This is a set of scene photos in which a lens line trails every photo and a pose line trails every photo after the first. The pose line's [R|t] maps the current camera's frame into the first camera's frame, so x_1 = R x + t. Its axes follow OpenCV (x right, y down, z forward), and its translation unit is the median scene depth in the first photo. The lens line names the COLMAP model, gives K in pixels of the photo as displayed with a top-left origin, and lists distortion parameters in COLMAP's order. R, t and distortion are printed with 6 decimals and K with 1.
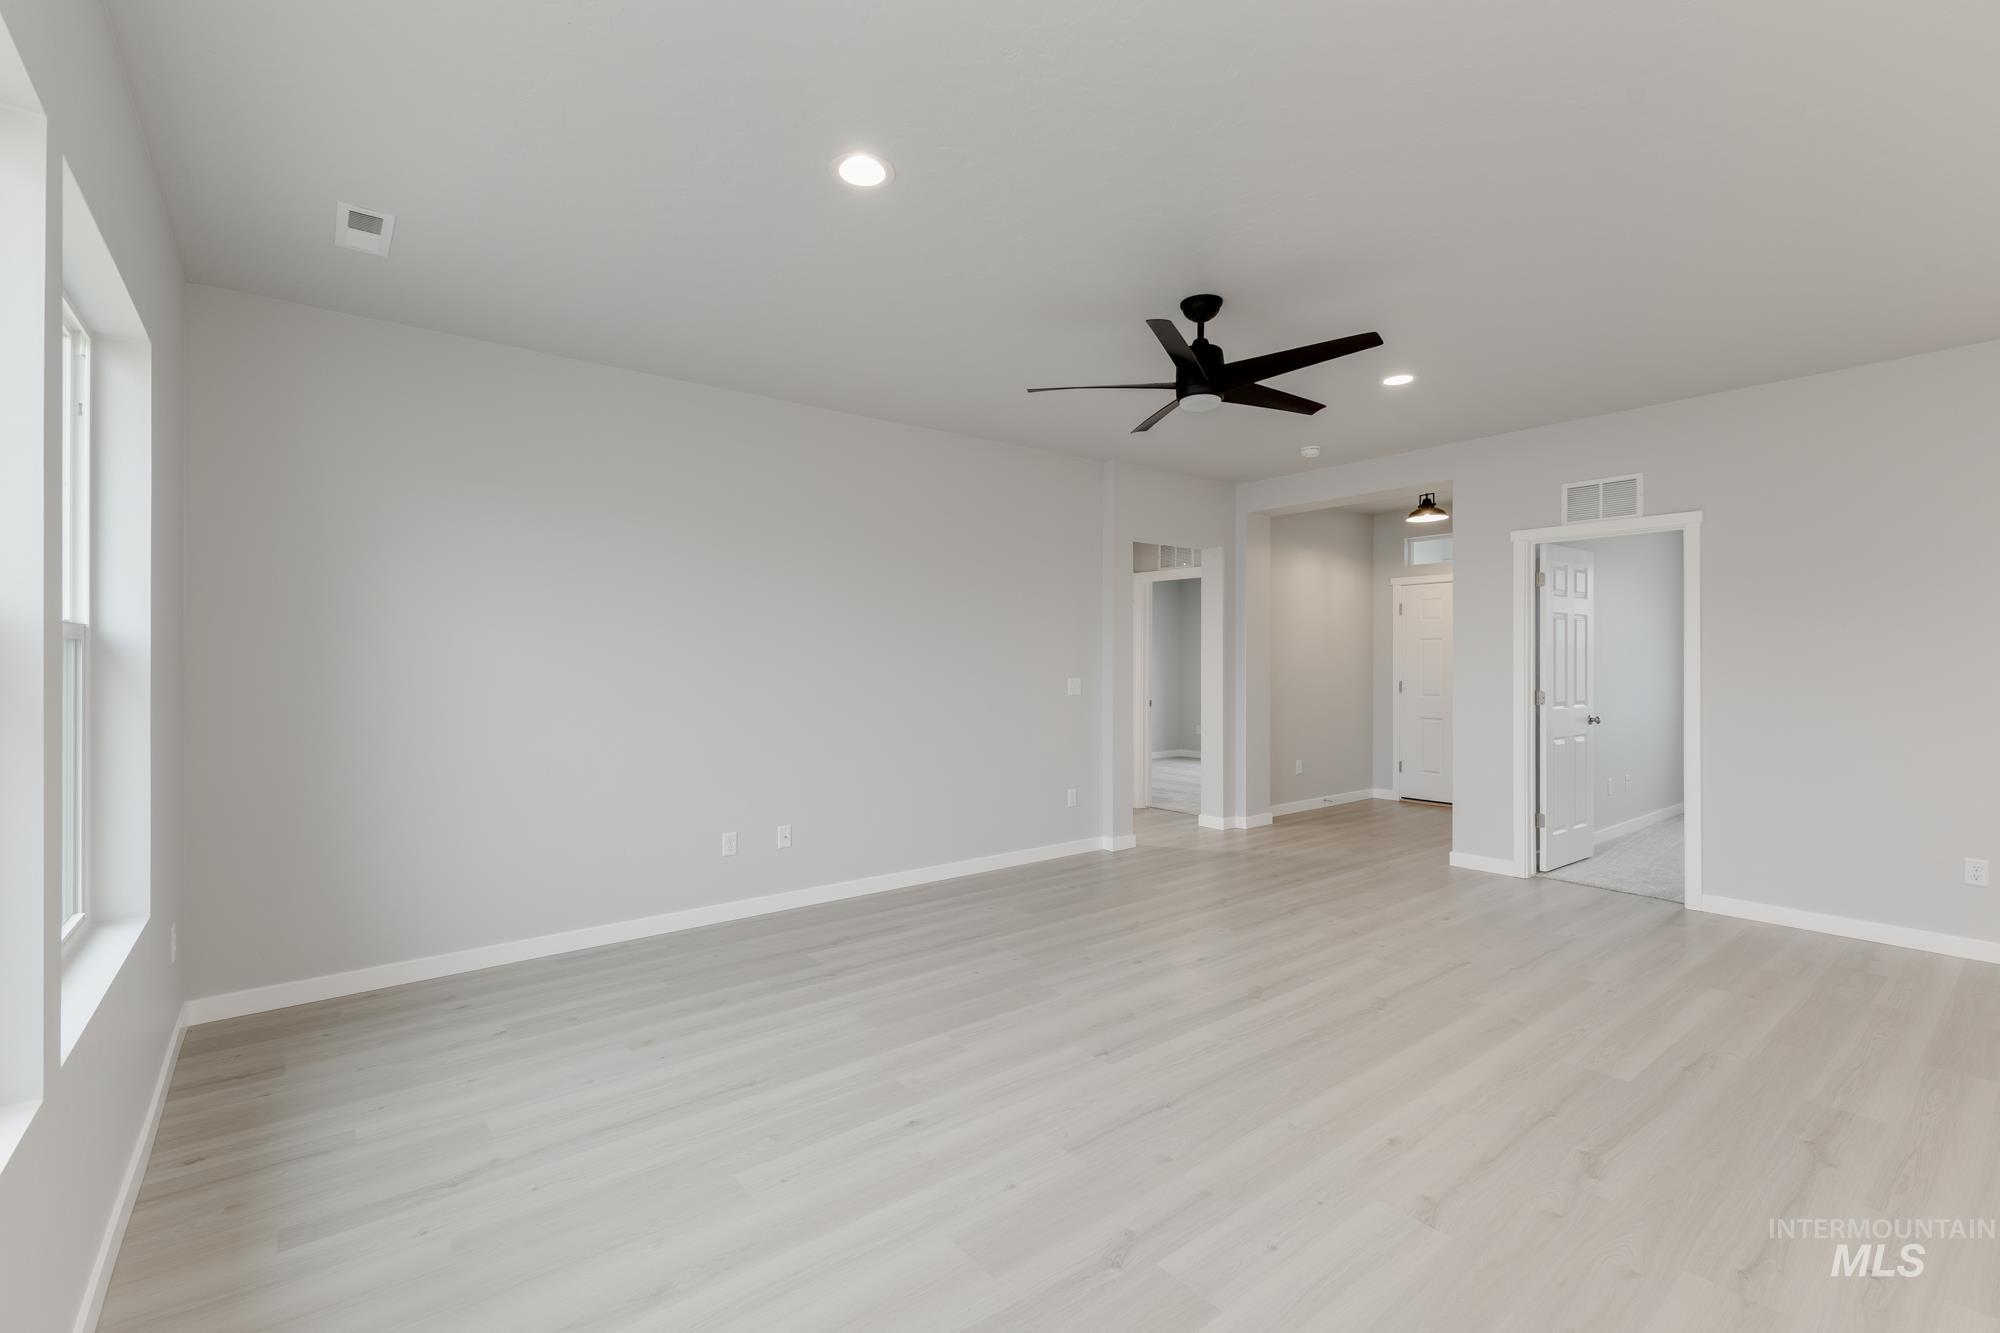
lens RADIAL K [[868.5, 0, 998.7], [0, 868.5, 658.9], [0, 0, 1]] dist [0.007818, 0.000159]
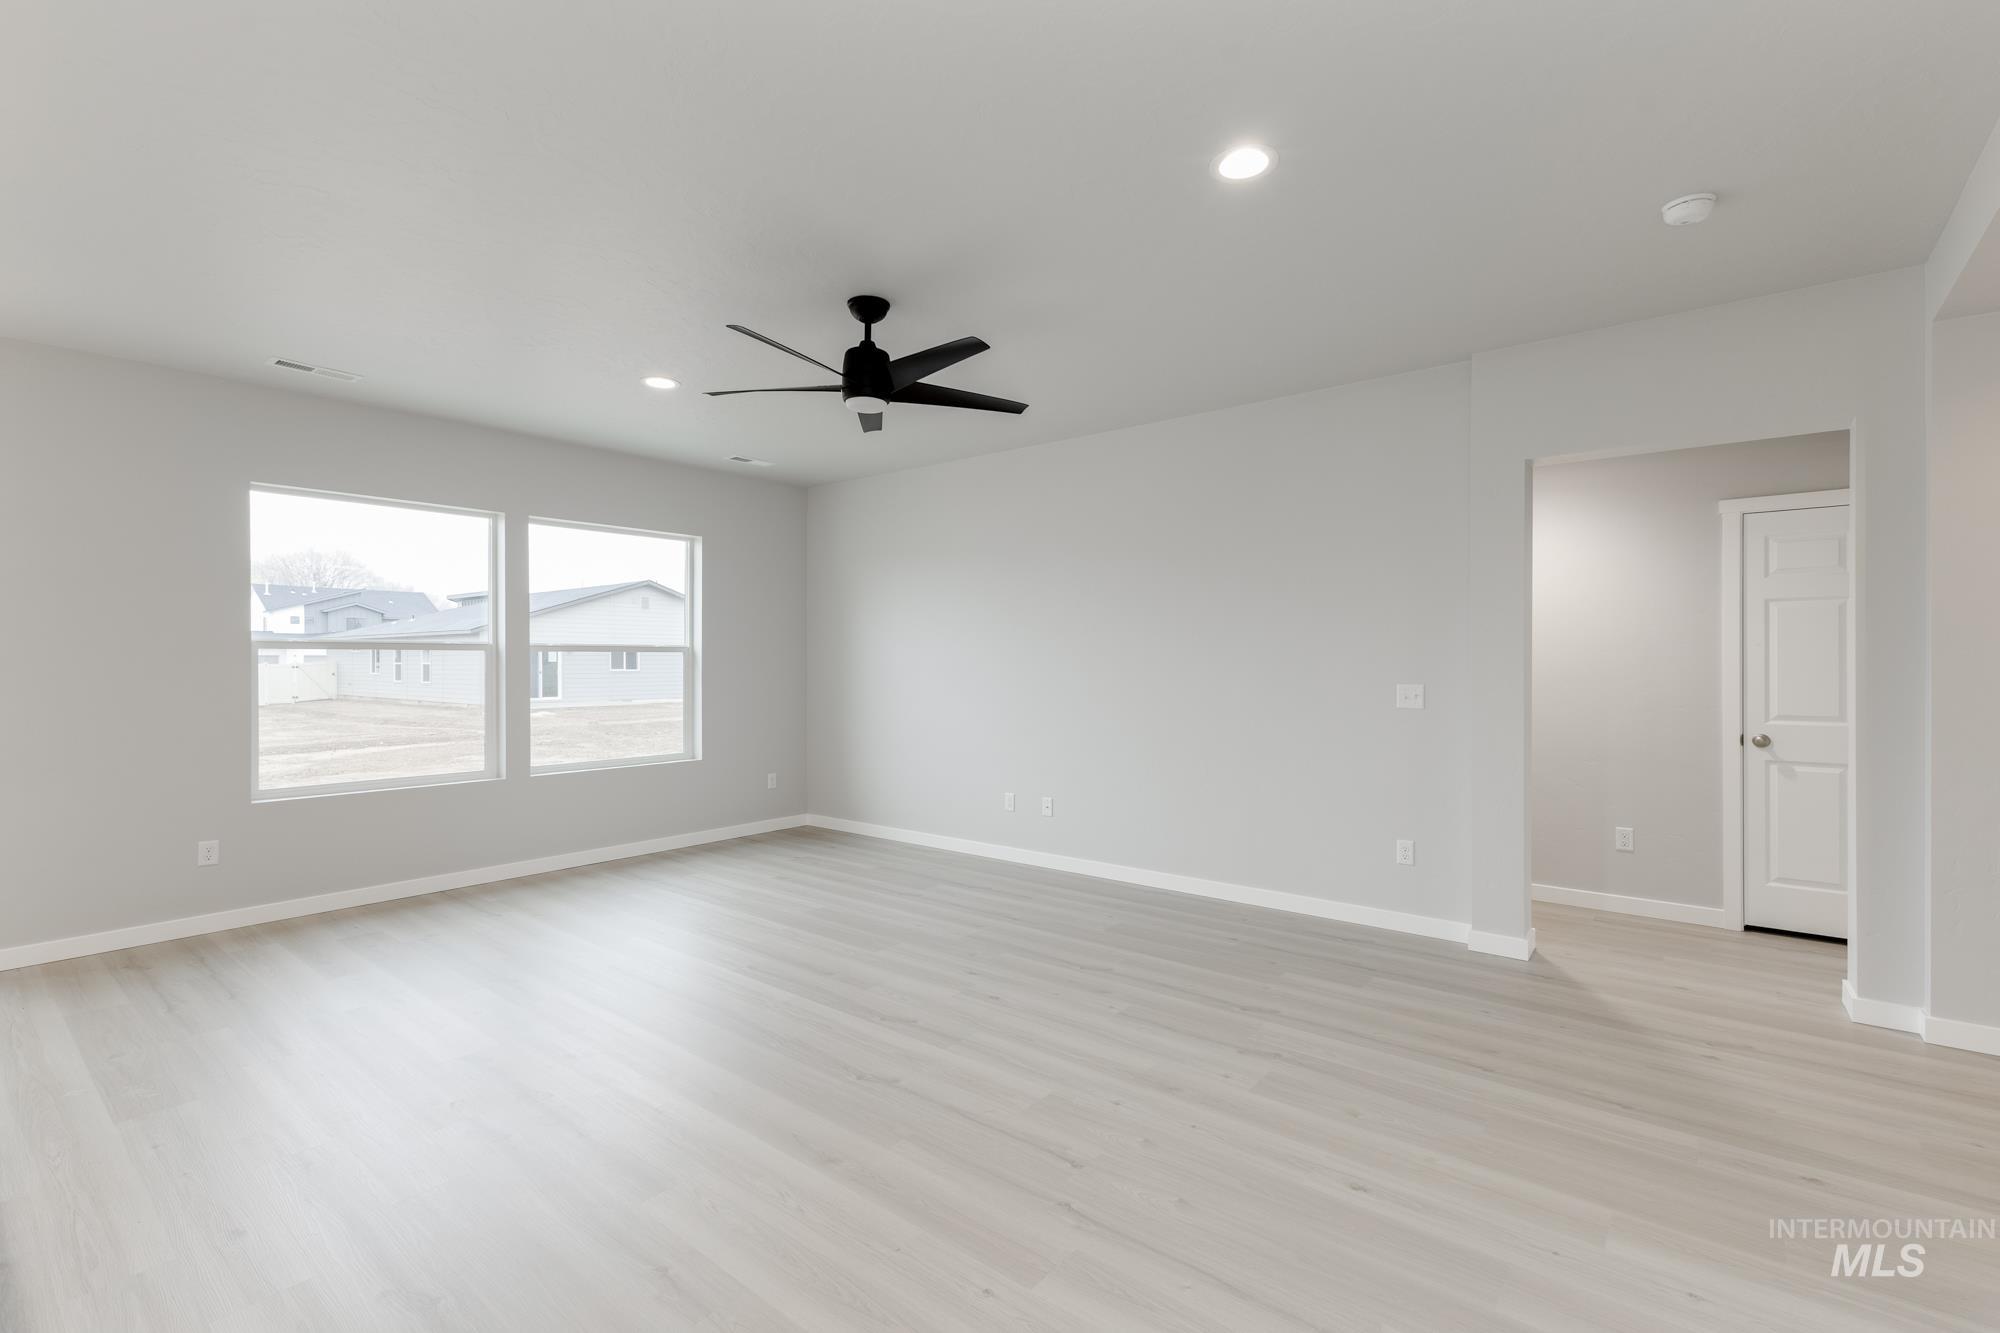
lens RADIAL K [[868.5, 0, 998.7], [0, 868.5, 658.9], [0, 0, 1]] dist [0.007818, 0.000159]
pose [[0.224876, -0.002923, -0.974383, 1.069992], [0.006376, 0.999979, -0.001528, 0.002738], [0.974367, -0.005869, 0.224890, 0.789083]]
